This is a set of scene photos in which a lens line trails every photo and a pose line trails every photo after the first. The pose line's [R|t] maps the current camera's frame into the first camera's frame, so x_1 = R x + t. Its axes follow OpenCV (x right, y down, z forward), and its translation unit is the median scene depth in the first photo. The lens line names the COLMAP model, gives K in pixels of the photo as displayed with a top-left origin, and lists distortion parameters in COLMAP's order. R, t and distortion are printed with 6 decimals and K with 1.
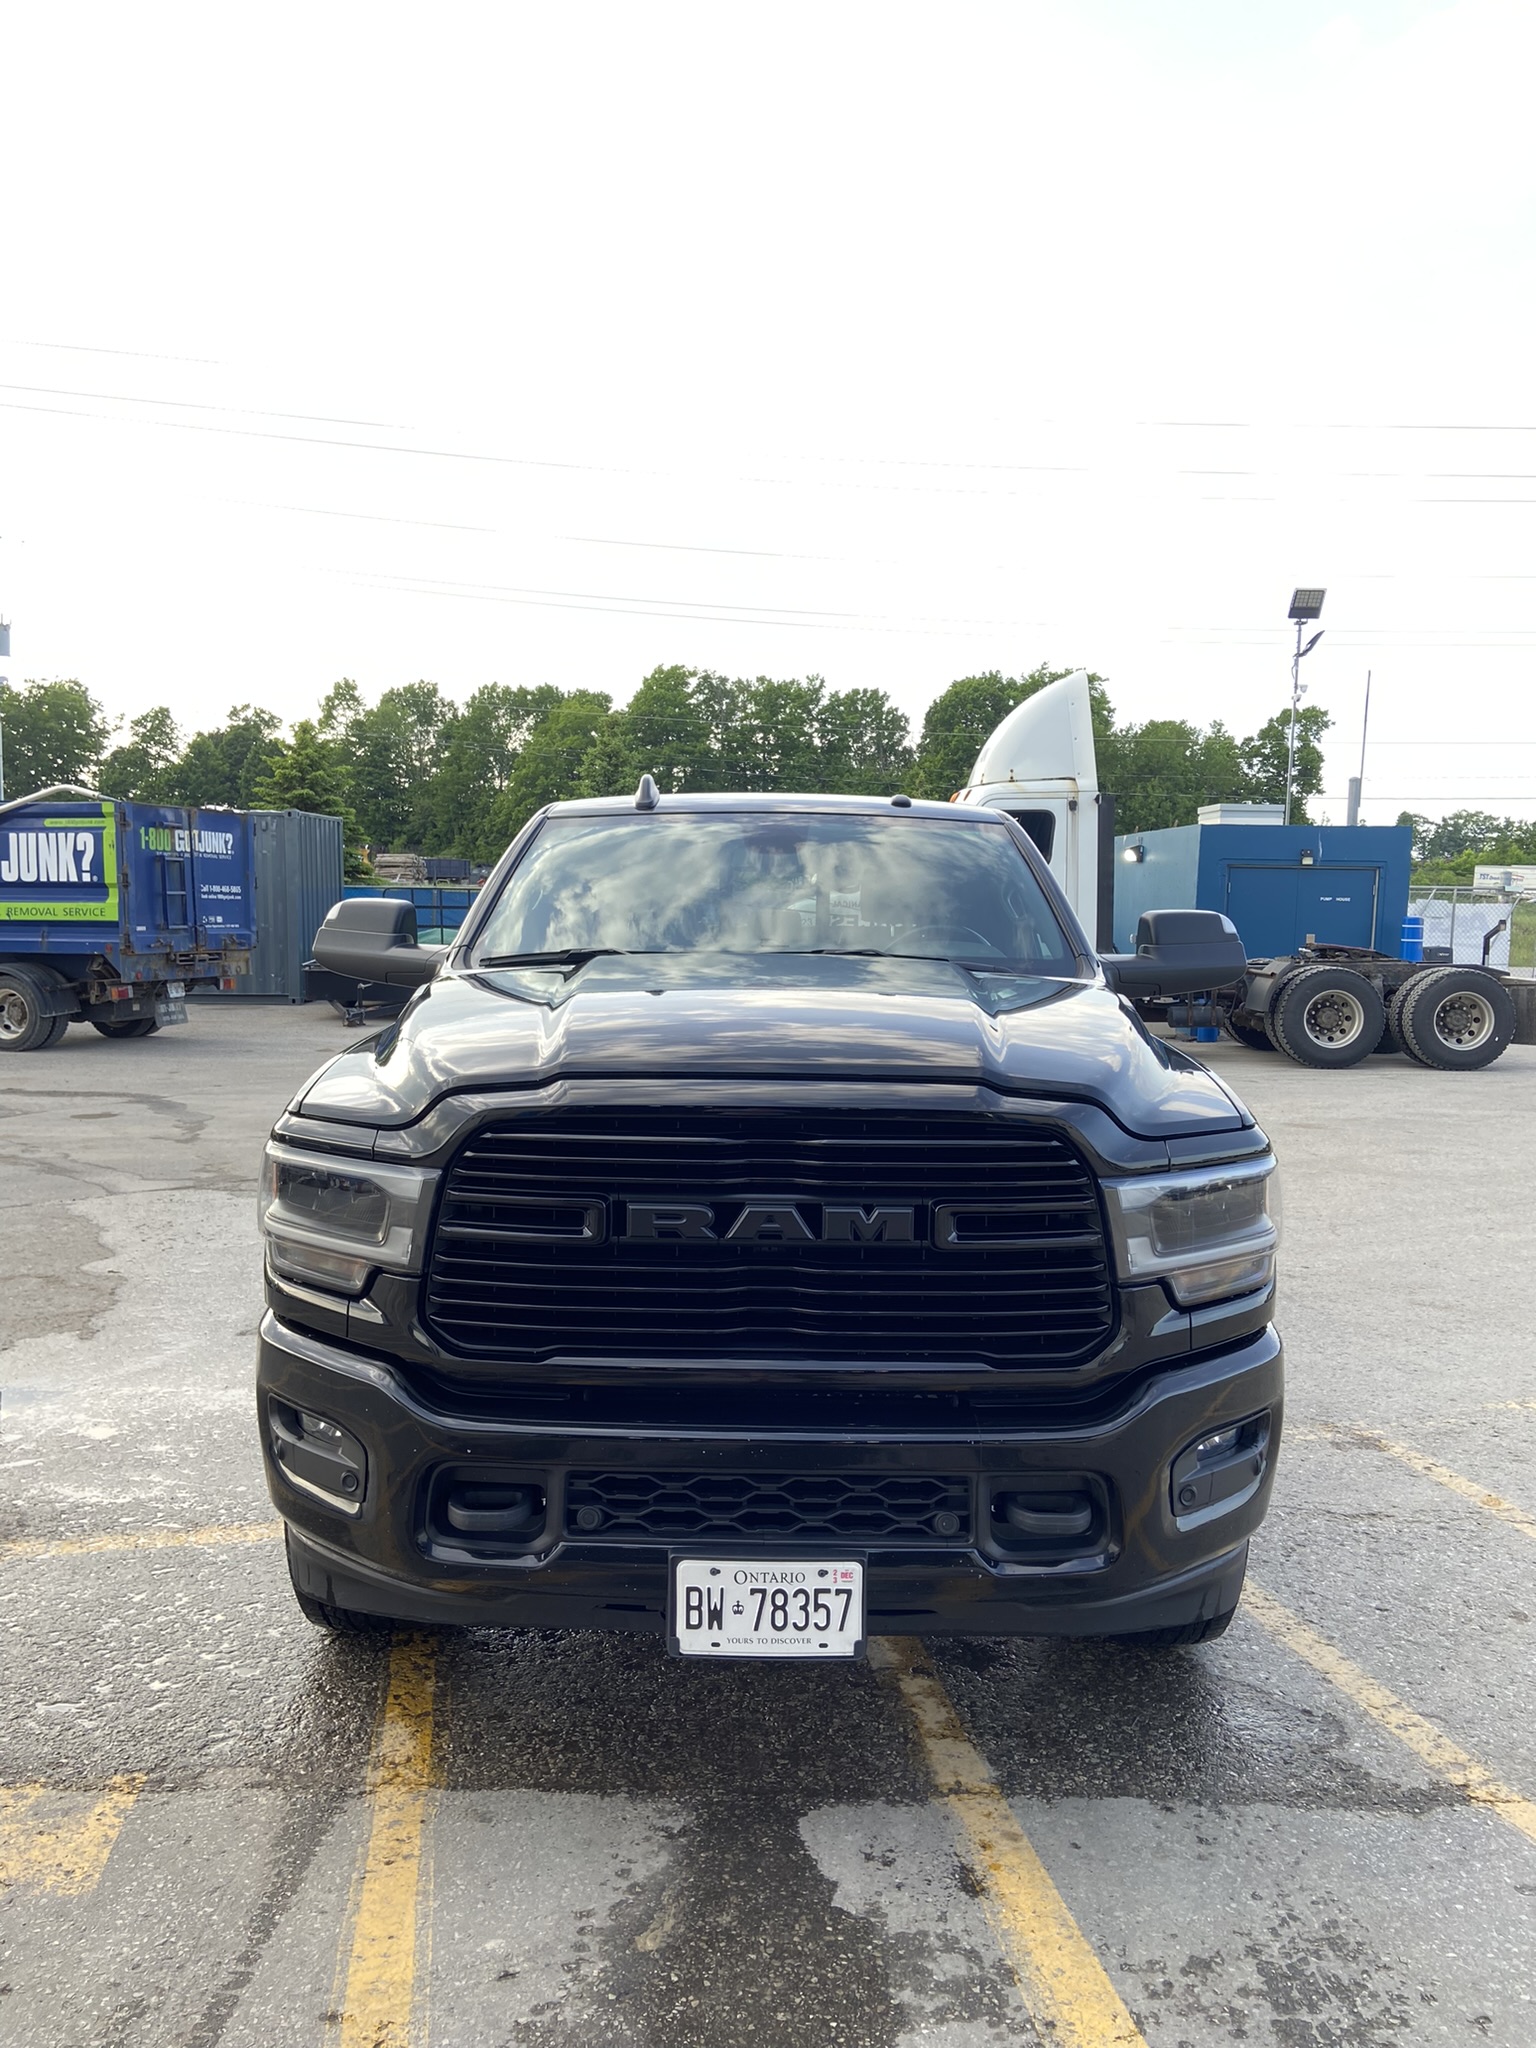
lens RADIAL K [[1551.5, 0, 766.6], [0, 1551.5, 1028.2], [0, 0, 1]] dist [0.122161, -0.153062]
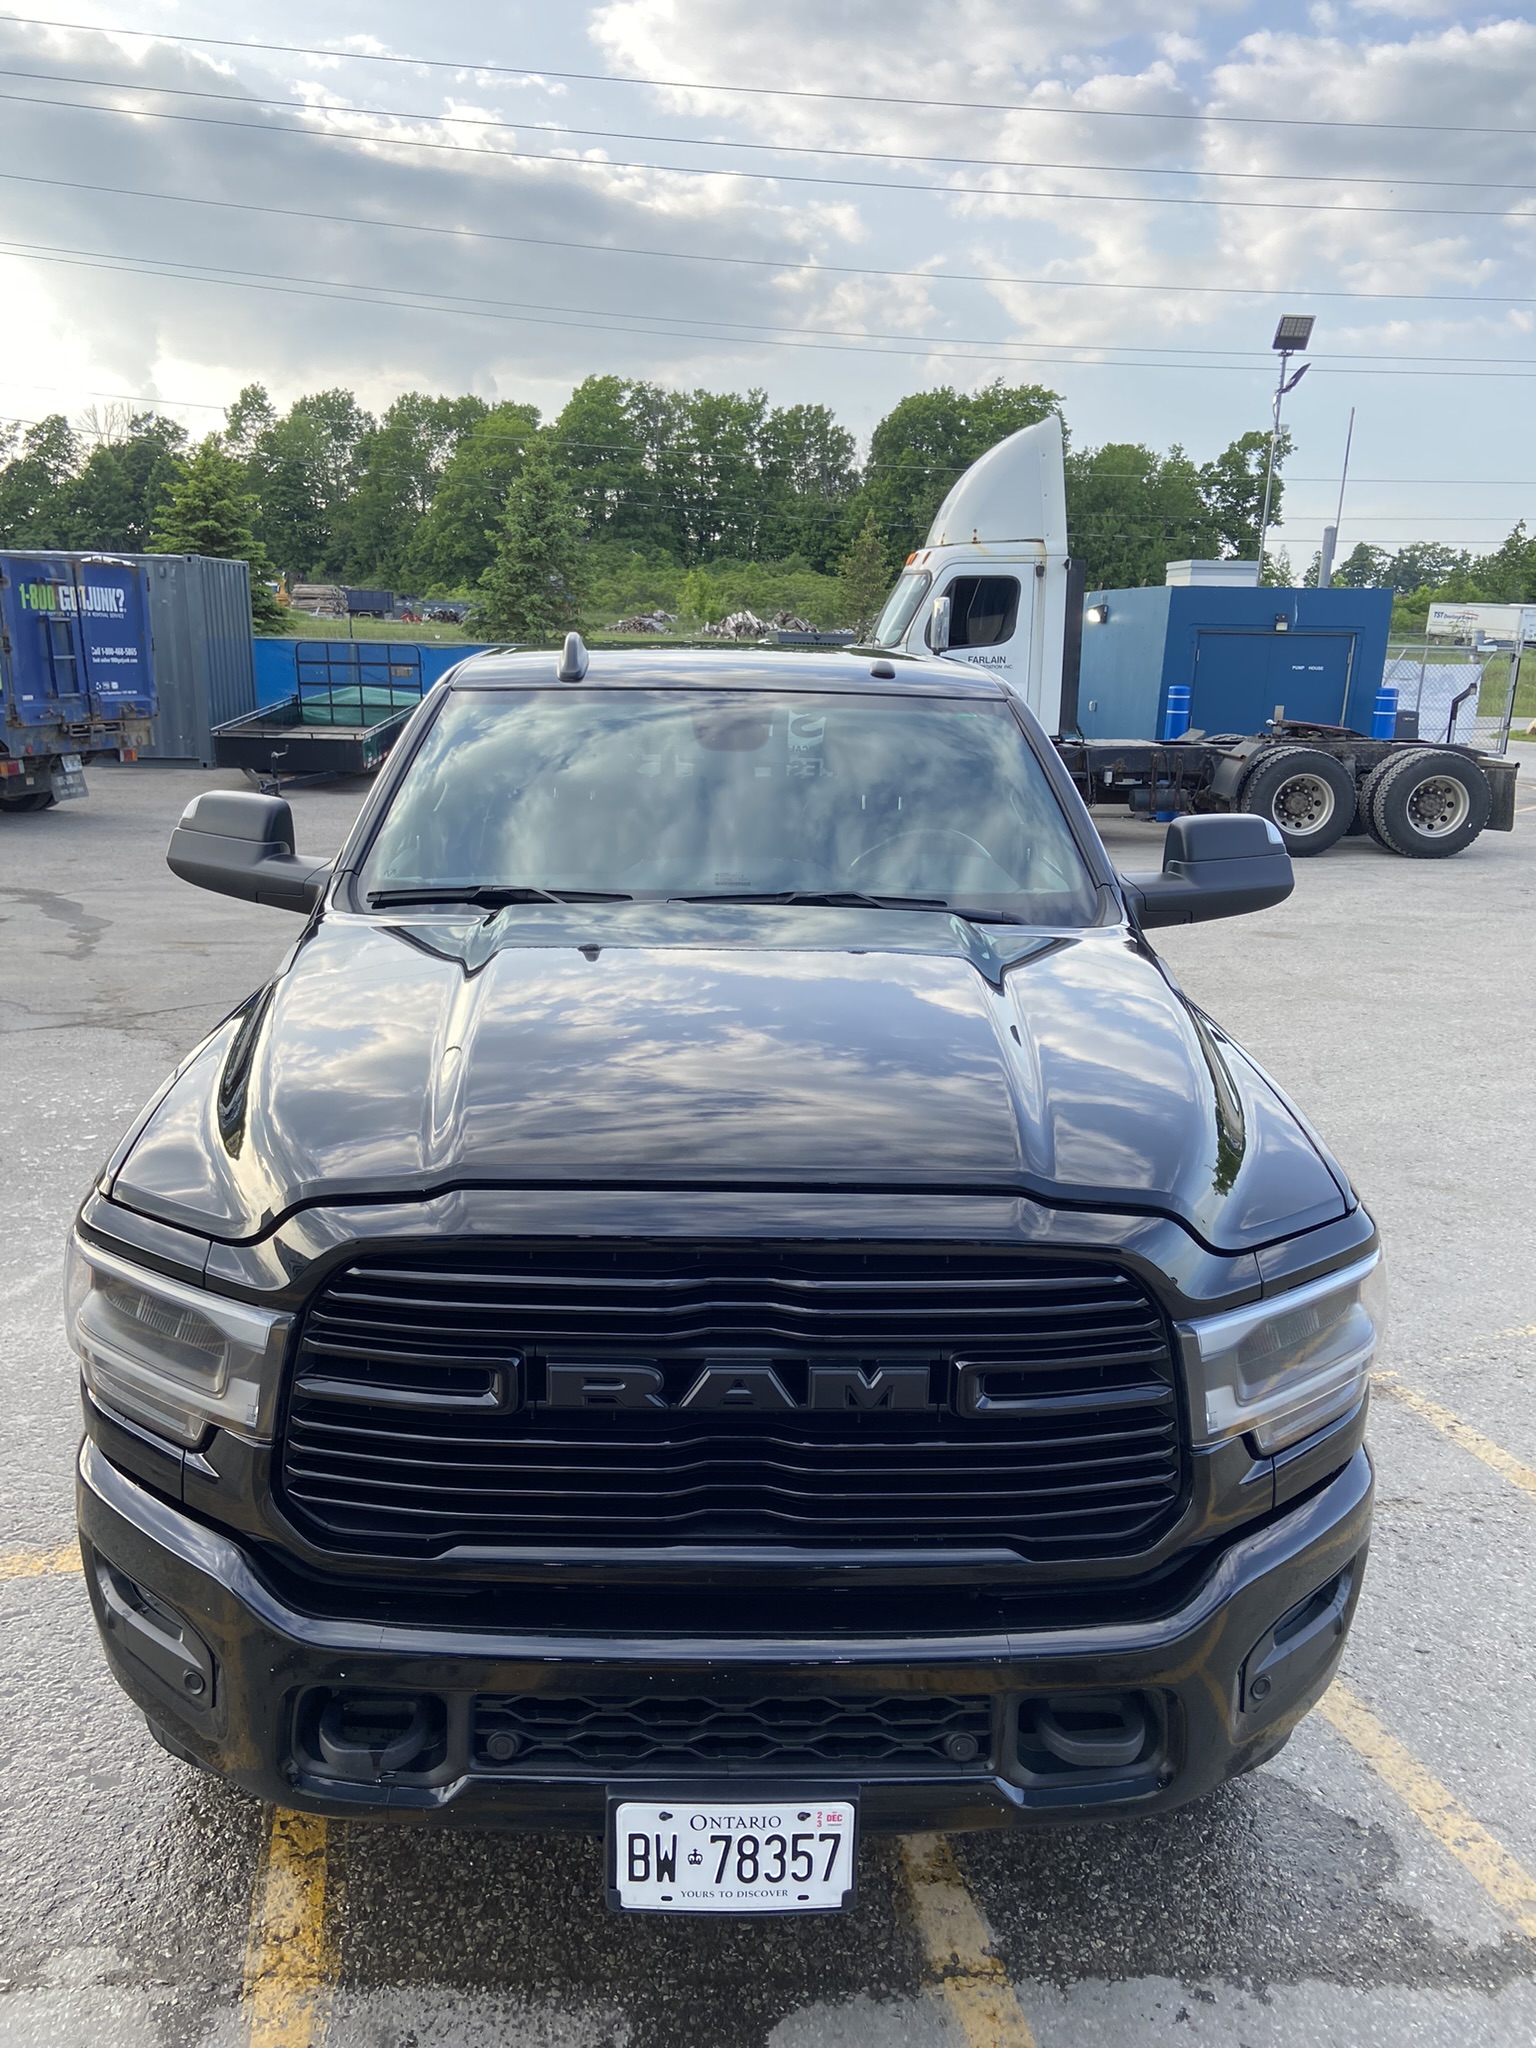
lens RADIAL K [[1551.5, 0, 748.1], [0, 1551.5, 1006.4], [0, 0, 1]] dist [0.122161, -0.153062]
pose [[0.999604, 0.000830, 0.028134, -0.002396], [-0.005121, 0.988242, 0.152814, -0.028693], [-0.027676, -0.152898, 0.987854, 0.047515]]
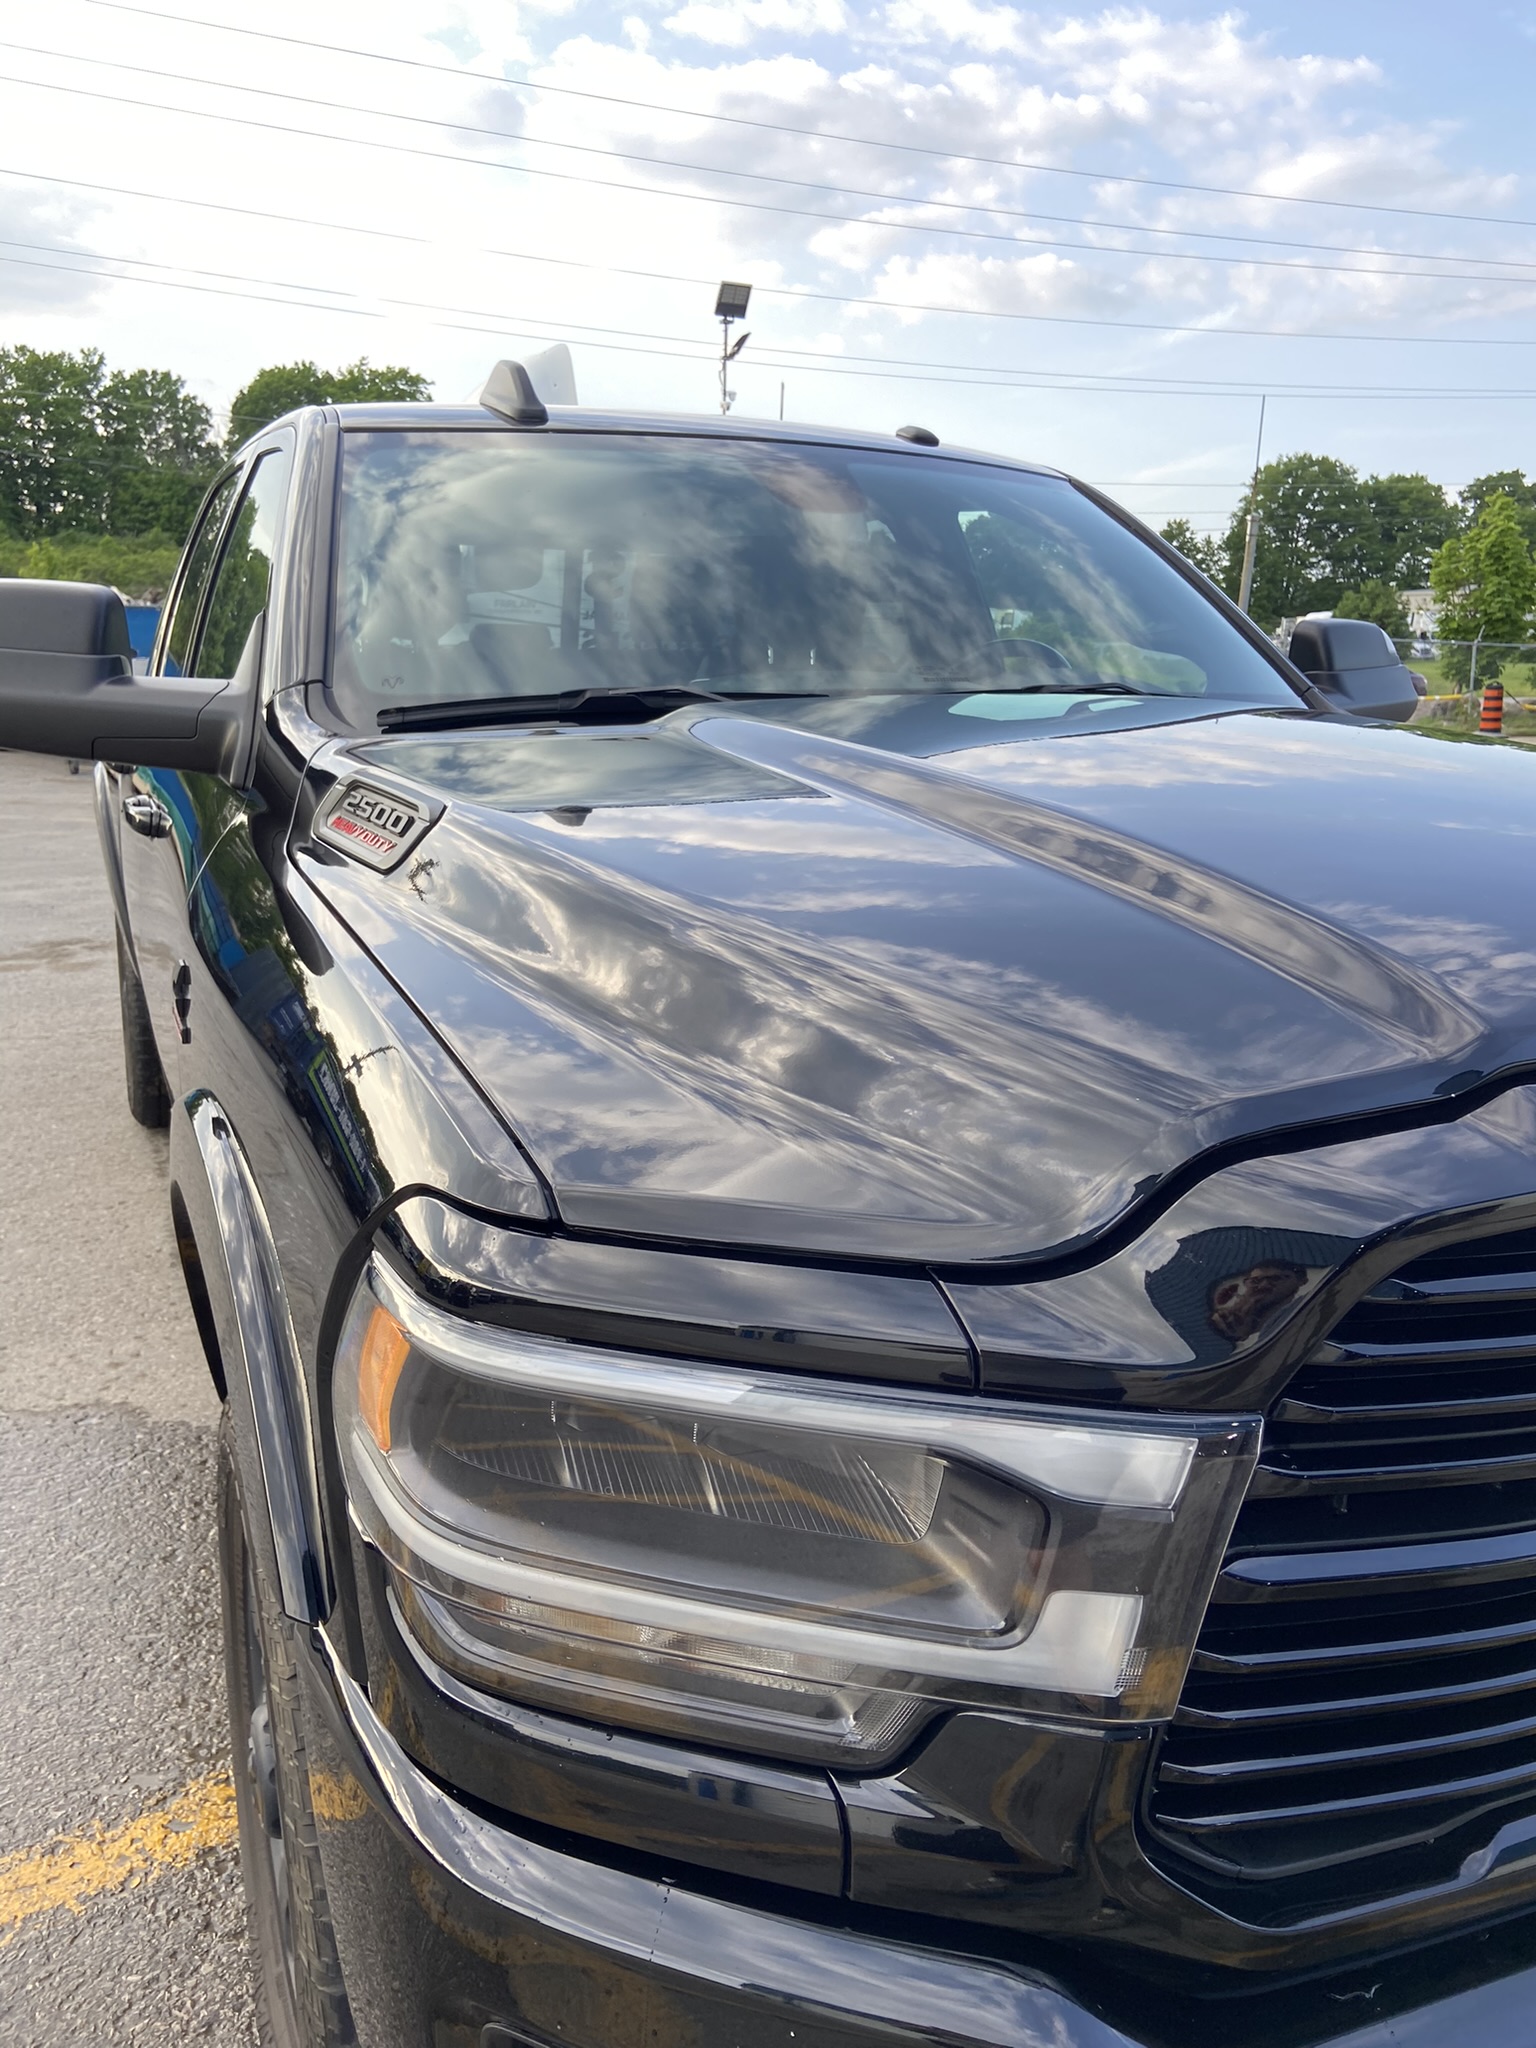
lens RADIAL K [[1551.5, 0, 762.6], [0, 1551.5, 987.7], [0, 0, 1]] dist [0.122161, -0.153062]
pose [[0.913365, -0.083904, 0.398403, -0.071310], [0.025370, 0.988362, 0.149987, -0.007501], [-0.406351, -0.126885, 0.904864, 0.130101]]
